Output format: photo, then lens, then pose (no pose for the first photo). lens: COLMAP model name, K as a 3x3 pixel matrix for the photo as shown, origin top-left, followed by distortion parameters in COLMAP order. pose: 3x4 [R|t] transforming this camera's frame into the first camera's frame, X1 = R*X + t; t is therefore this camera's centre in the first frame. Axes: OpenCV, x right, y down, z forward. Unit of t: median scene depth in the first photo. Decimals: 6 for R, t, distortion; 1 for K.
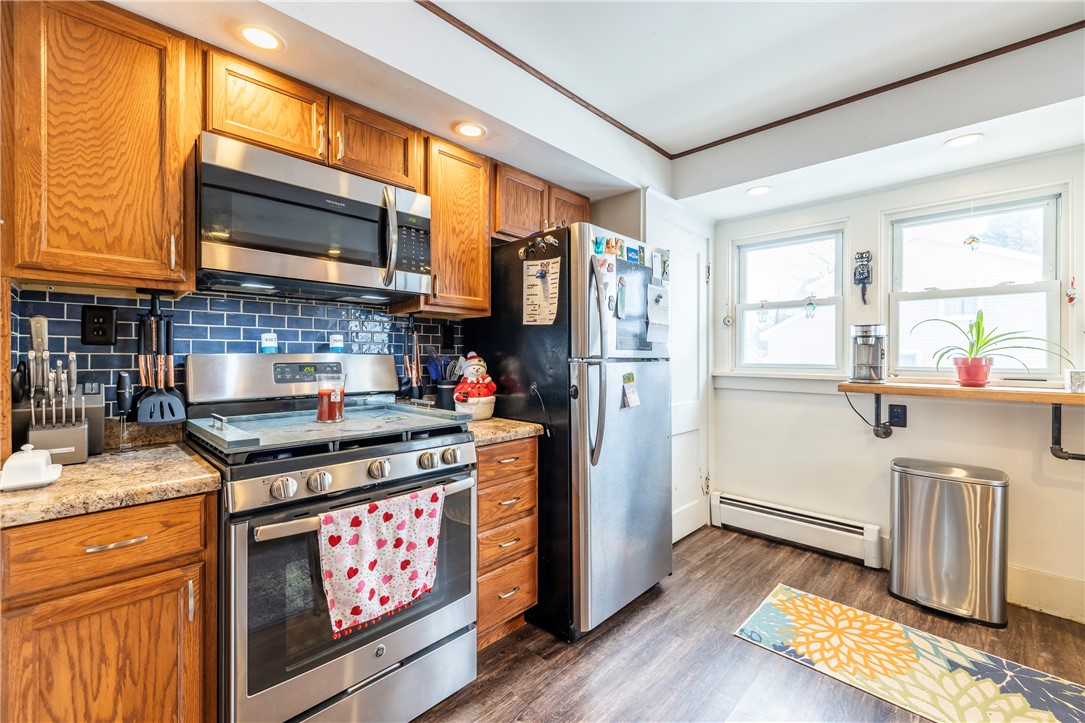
lens RADIAL K [[452.0, 0, 537.2], [0, 452.0, 355.7], [0, 0, 1]] dist [0.002107, -0.000148]
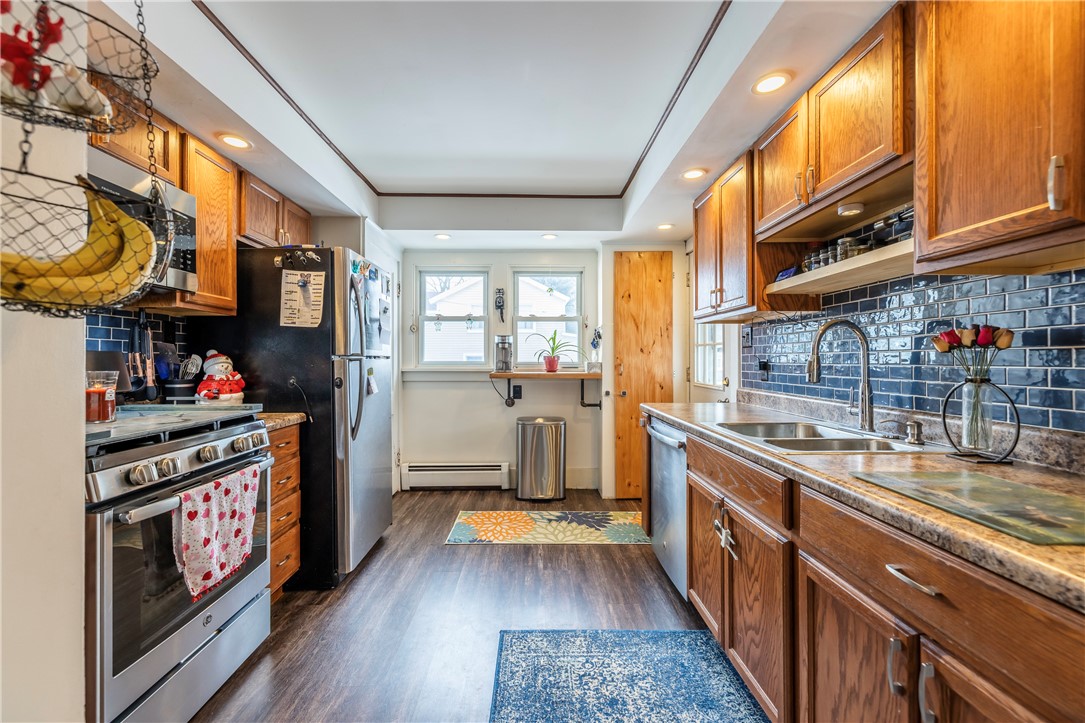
lens RADIAL K [[452.0, 0, 537.2], [0, 452.0, 355.7], [0, 0, 1]] dist [0.002107, -0.000148]
pose [[0.702327, 0.000728, 0.711854, -0.375041], [0.003780, 0.999982, -0.004752, 0.012323], [-0.711844, 0.006028, 0.702312, -0.231503]]
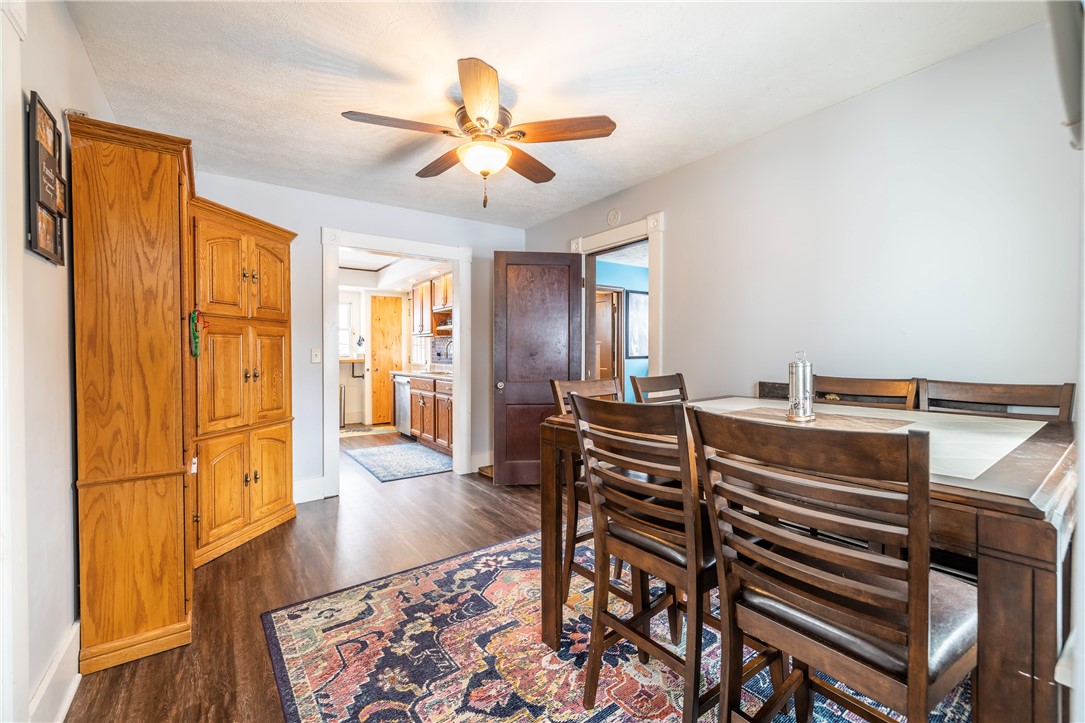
lens RADIAL K [[452.0, 0, 537.2], [0, 452.0, 355.7], [0, 0, 1]] dist [0.002107, -0.000148]
pose [[0.174317, -0.011621, 0.984621, -2.088622], [0.002512, 0.999932, 0.011357, 0.011608], [-0.984686, 0.000493, 0.174334, -1.048169]]
